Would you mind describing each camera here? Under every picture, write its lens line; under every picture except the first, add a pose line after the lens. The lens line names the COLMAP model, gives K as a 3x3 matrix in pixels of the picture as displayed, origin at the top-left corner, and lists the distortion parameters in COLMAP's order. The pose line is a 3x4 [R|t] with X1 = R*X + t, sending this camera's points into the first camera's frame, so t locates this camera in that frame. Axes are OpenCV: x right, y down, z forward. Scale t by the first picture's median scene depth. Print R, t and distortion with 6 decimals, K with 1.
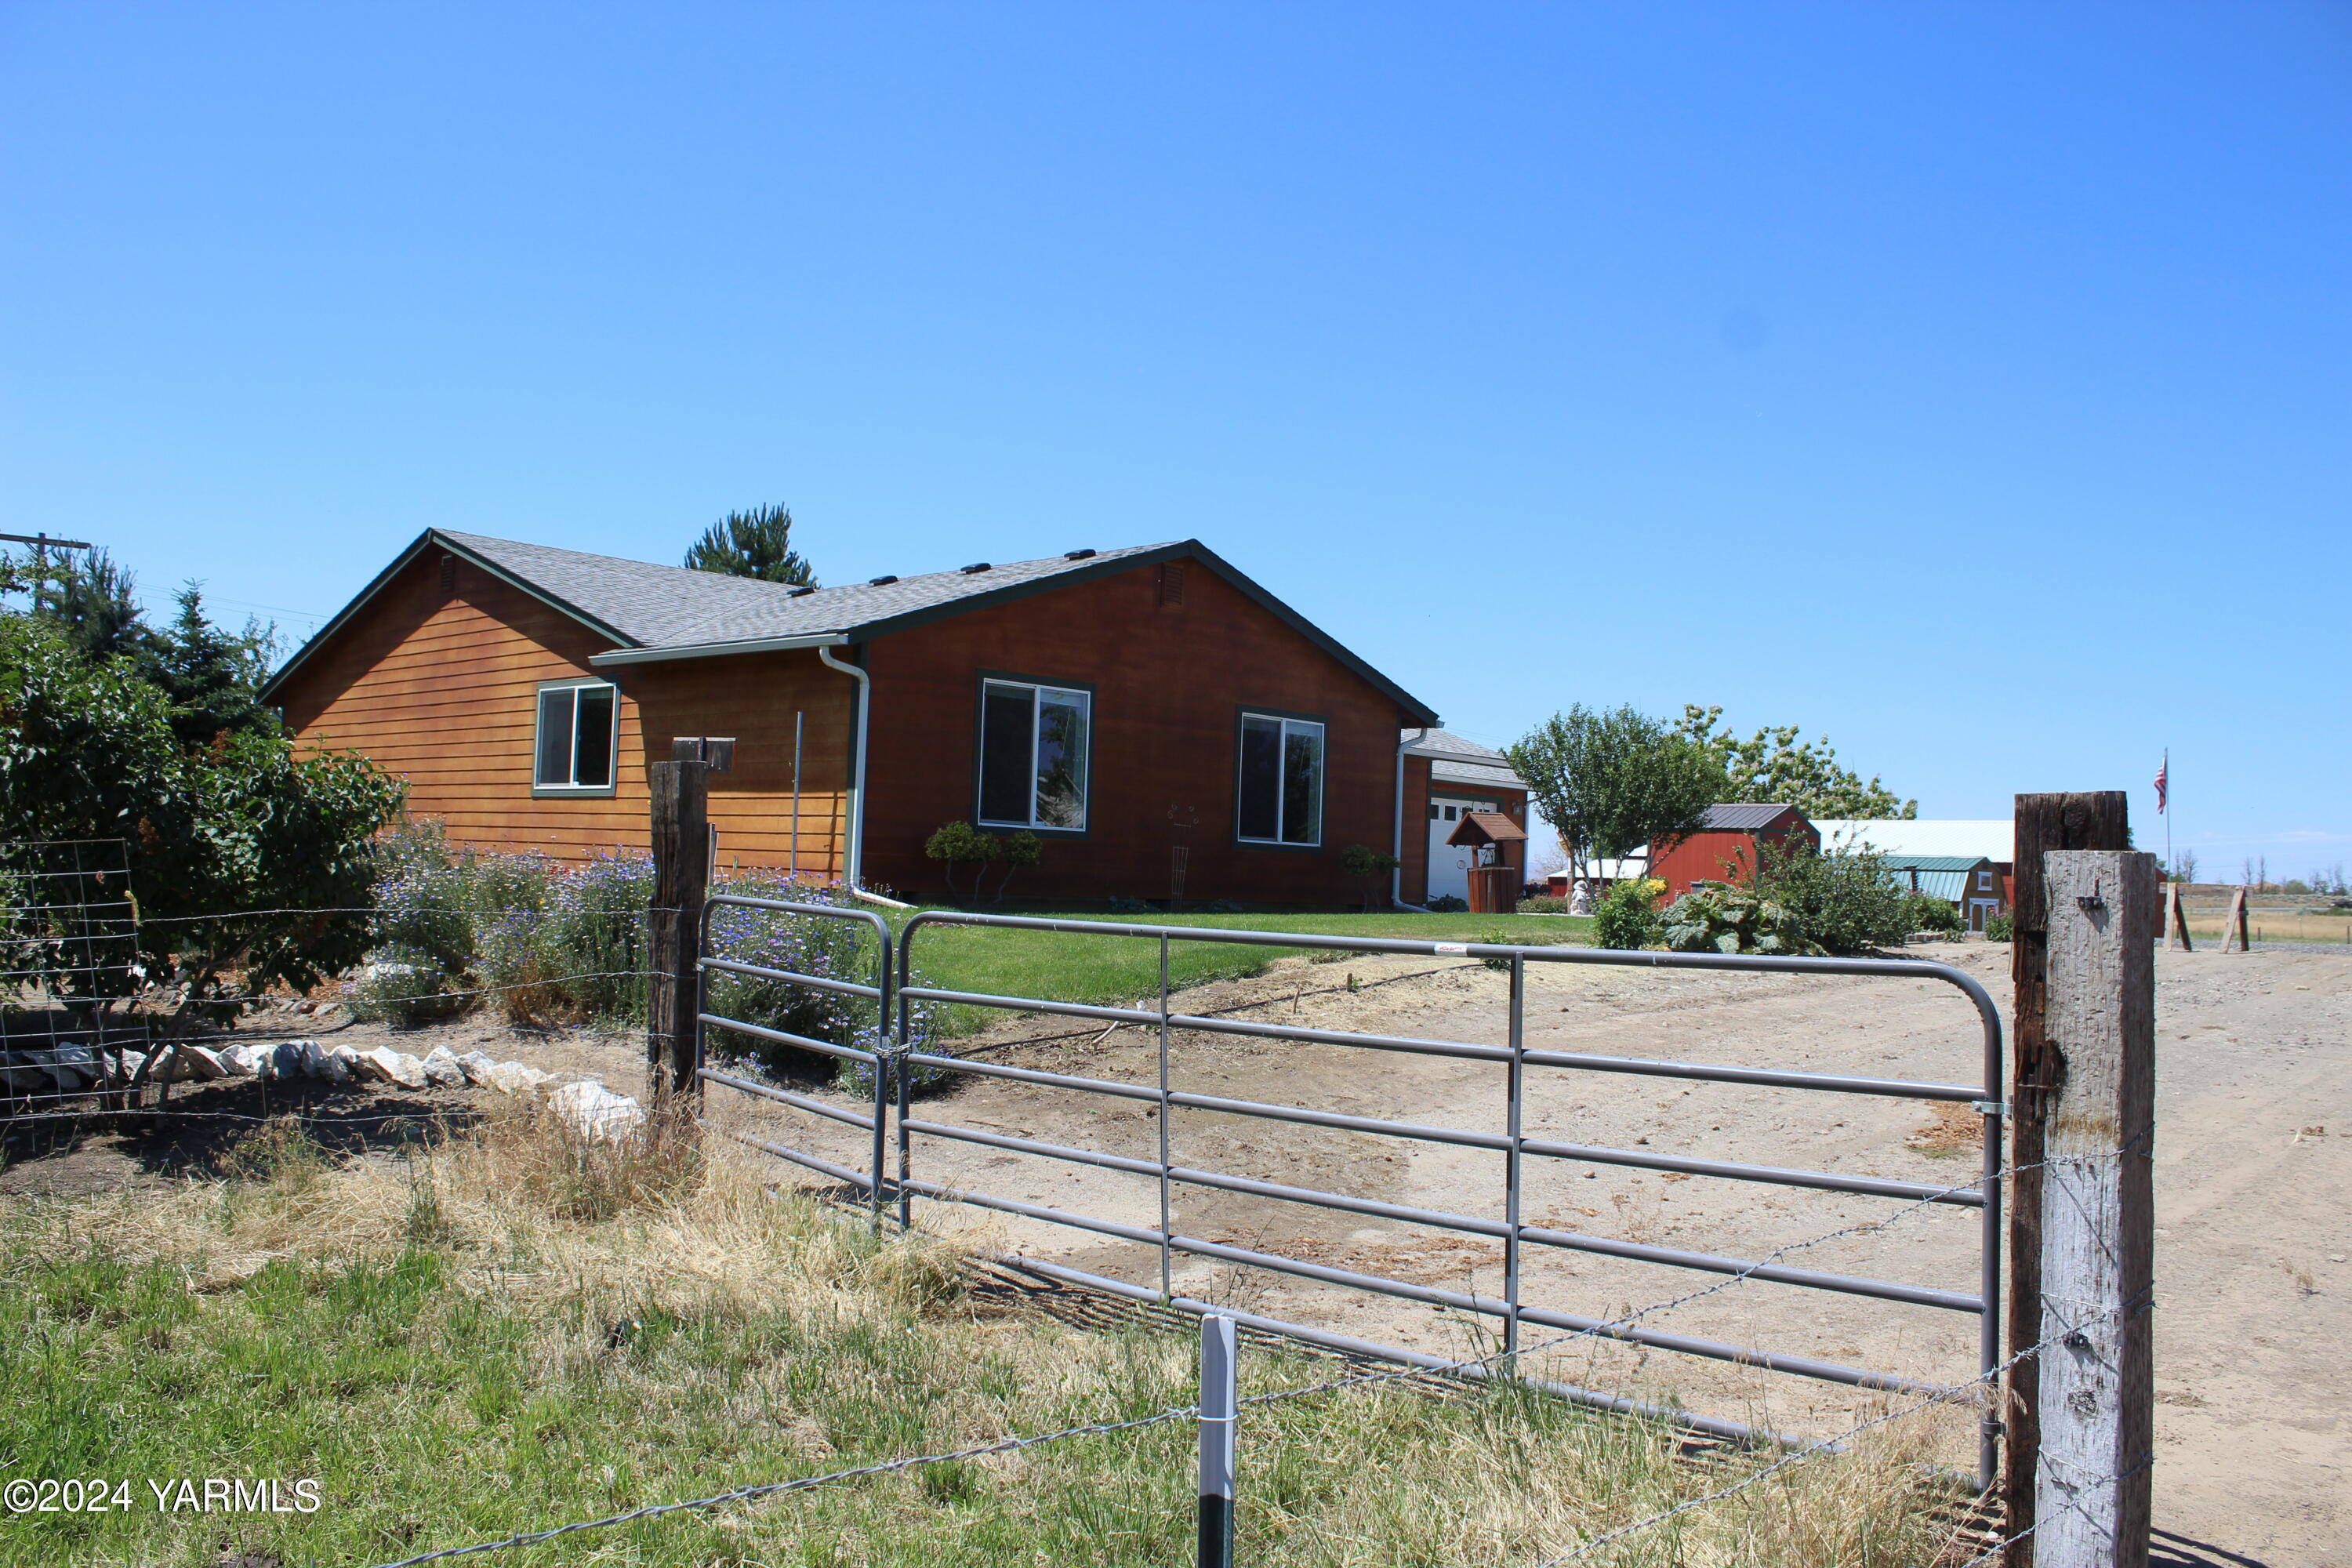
lens RADIAL K [[1929.3, 0, 1189.5], [0, 1929.3, 781.9], [0, 0, 1]] dist [-0.165835, 0.144713]
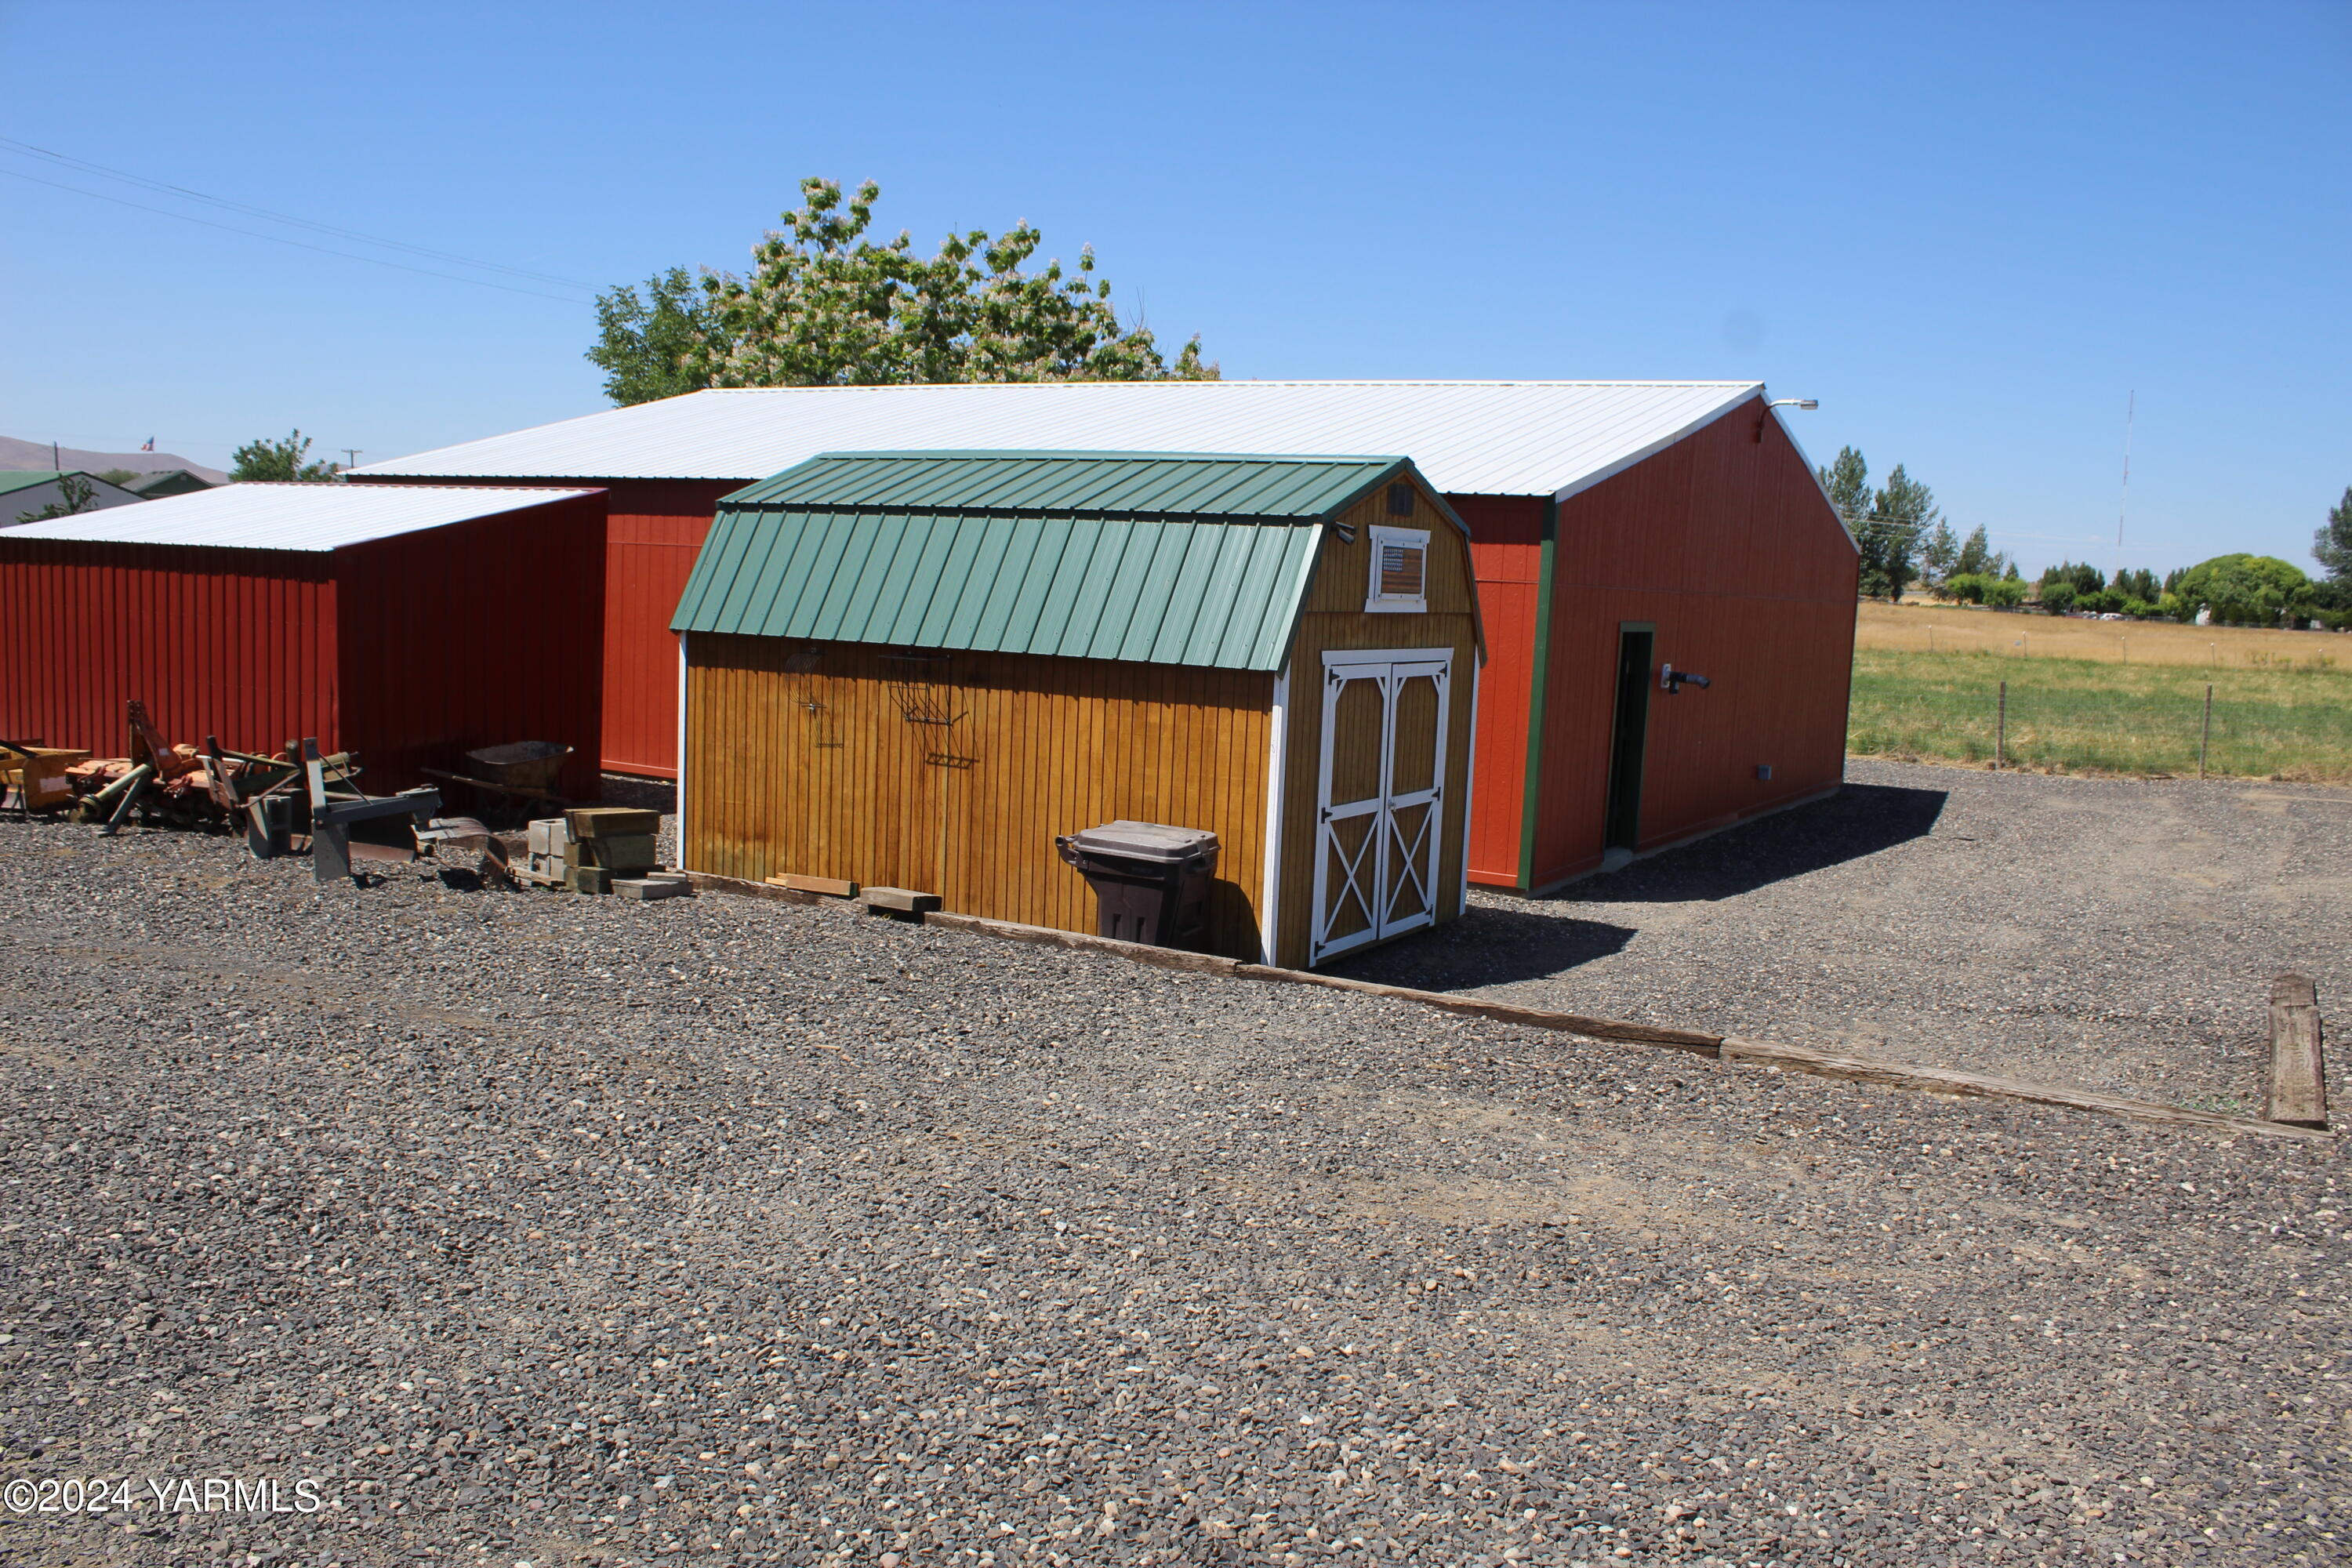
lens RADIAL K [[1929.3, 0, 1189.5], [0, 1929.3, 781.9], [0, 0, 1]] dist [-0.165835, 0.144713]
pose [[0.957783, -0.024809, 0.286418, 0.217258], [-0.025074, 0.985265, 0.169188, 0.025811], [-0.286395, -0.169227, 0.943048, 0.513383]]
